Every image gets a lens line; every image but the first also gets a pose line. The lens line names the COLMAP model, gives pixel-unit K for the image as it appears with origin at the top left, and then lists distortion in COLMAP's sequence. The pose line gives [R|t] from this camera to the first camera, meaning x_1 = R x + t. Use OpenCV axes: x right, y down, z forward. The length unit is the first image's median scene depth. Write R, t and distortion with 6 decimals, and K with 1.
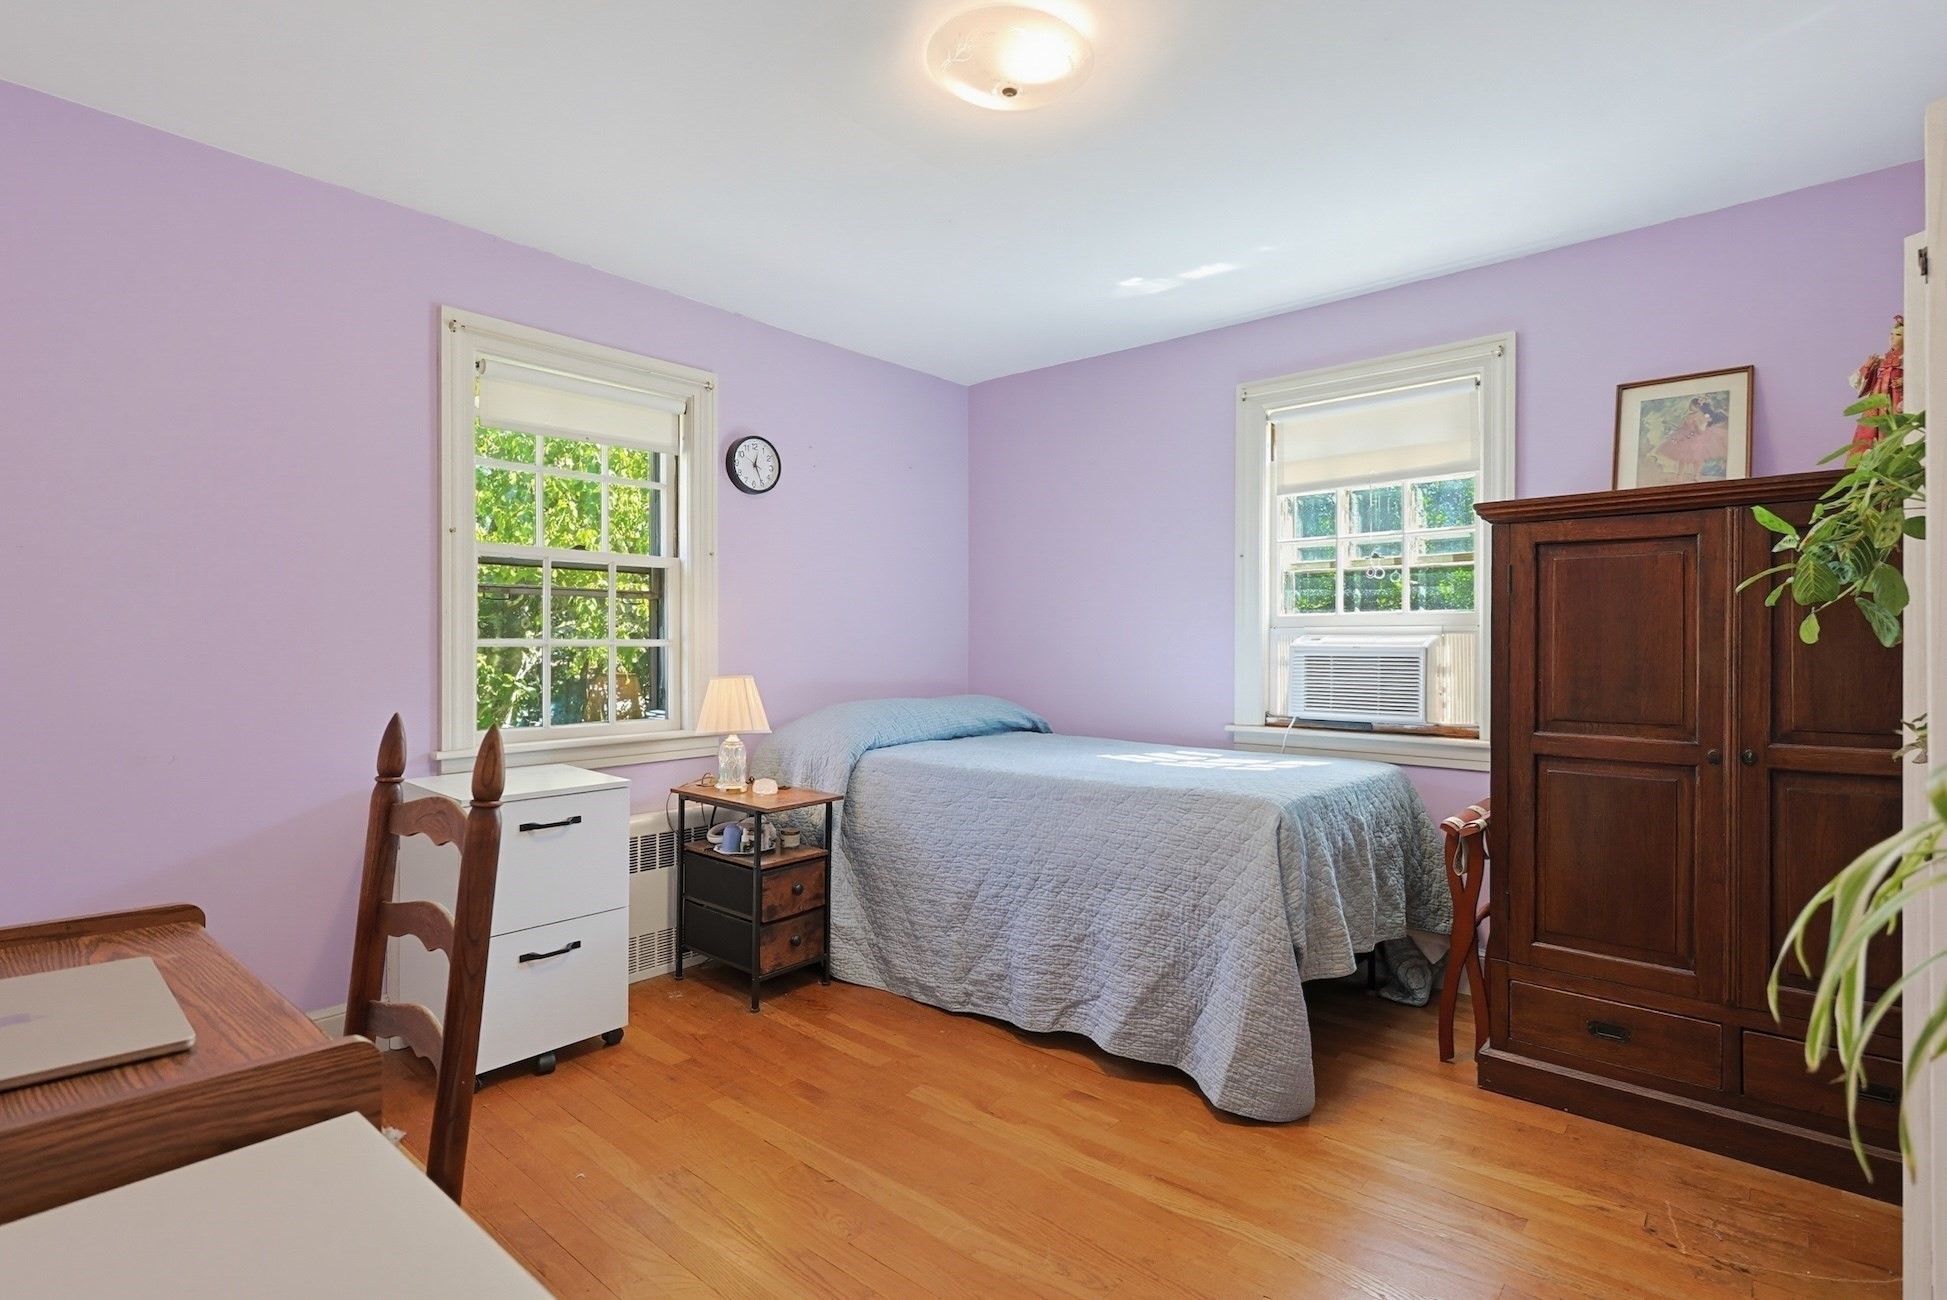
lens RADIAL K [[942.6, 0, 969.8], [0, 942.6, 644.5], [0, 0, 1]] dist [0.001045, 0.001254]
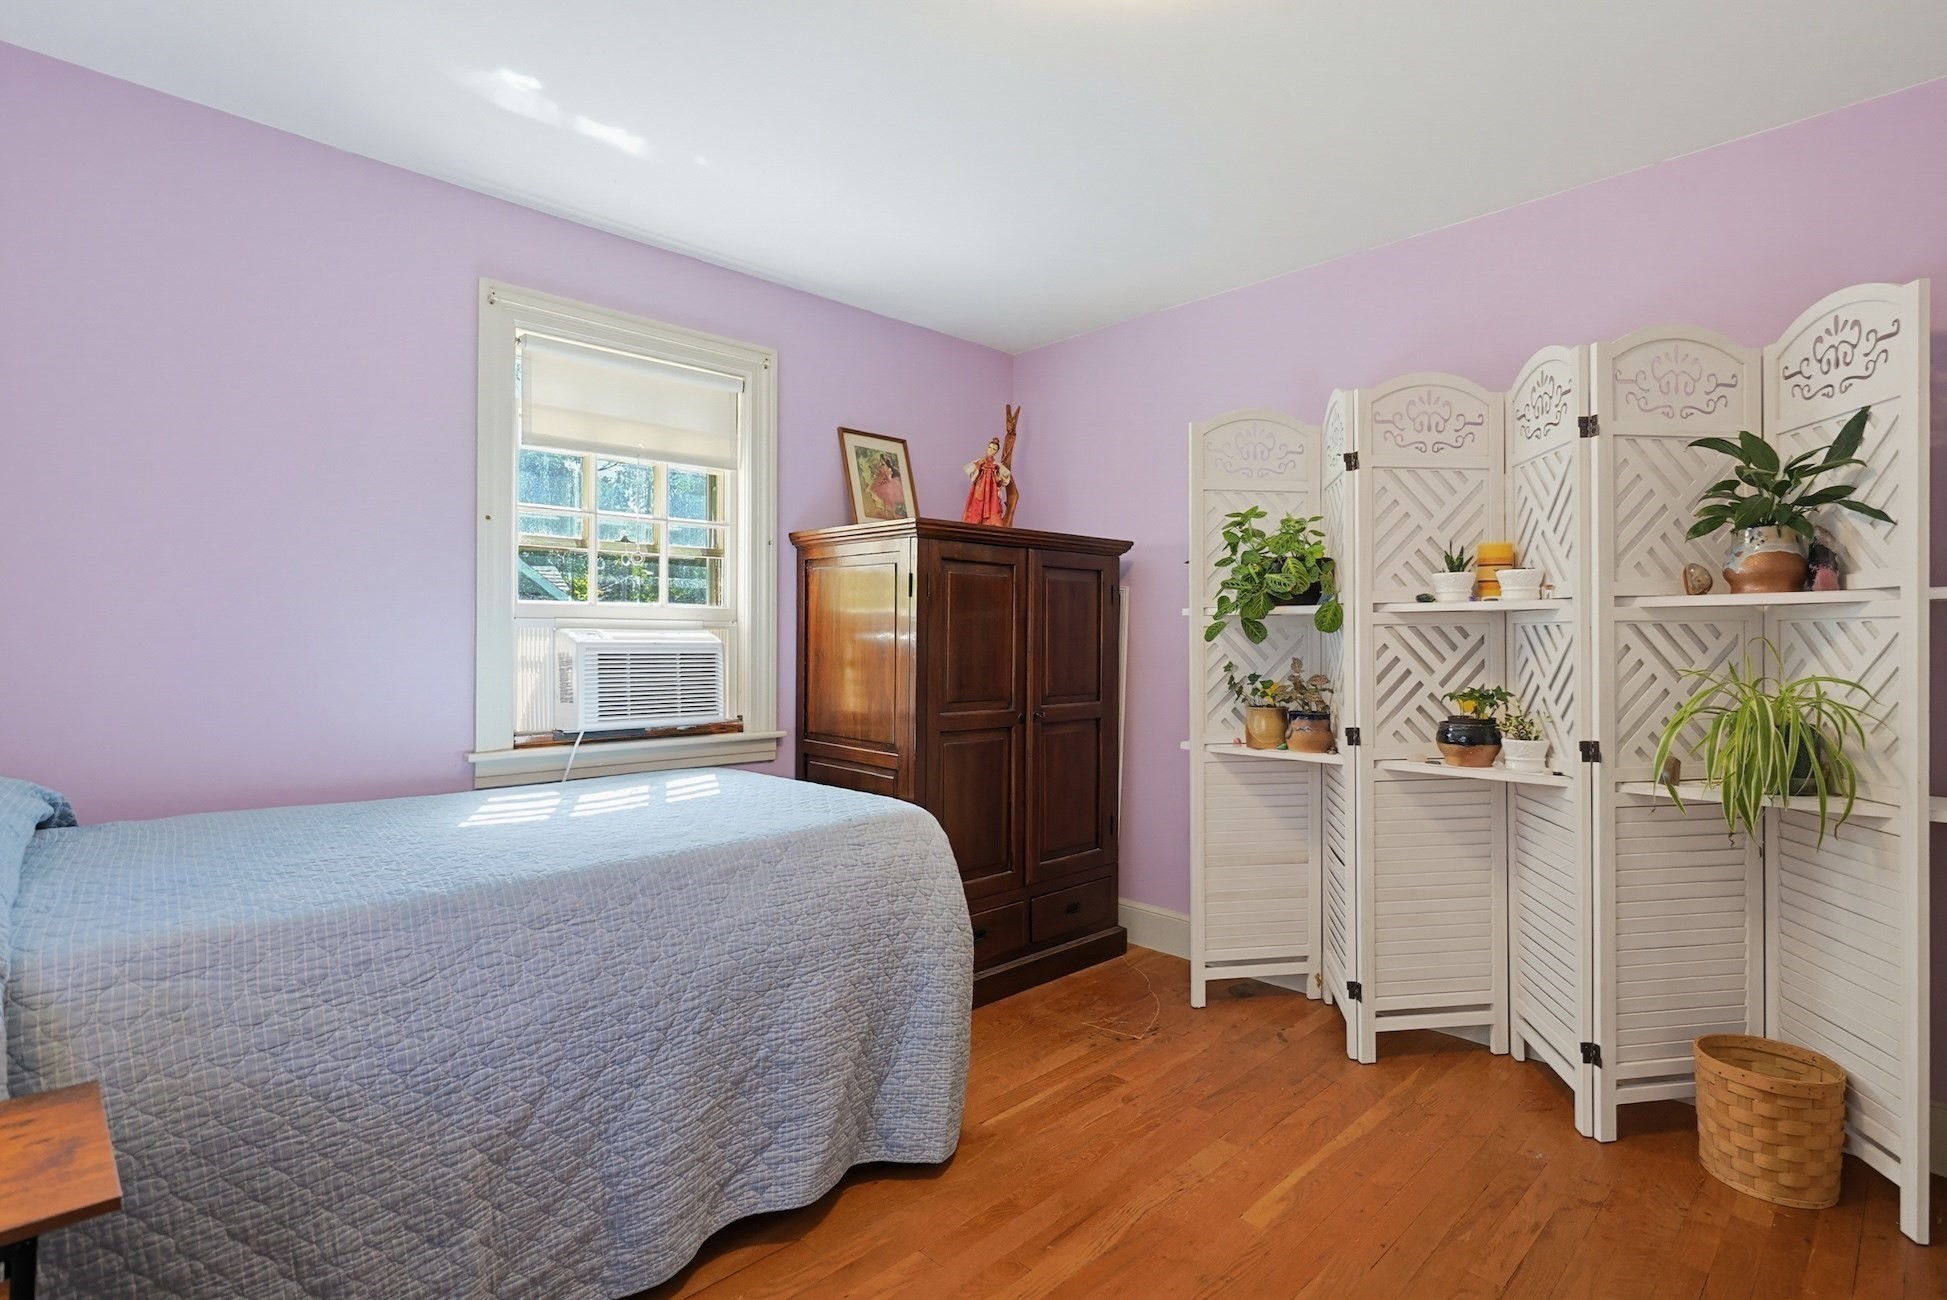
lens RADIAL K [[942.6, 0, 974.7], [0, 942.6, 630.5], [0, 0, 1]] dist [0.001045, 0.001254]
pose [[0.085790, 0.006052, 0.996295, -0.502467], [-0.005061, 0.999971, -0.005638, -0.006257], [-0.996300, -0.004559, 0.085818, 0.715824]]
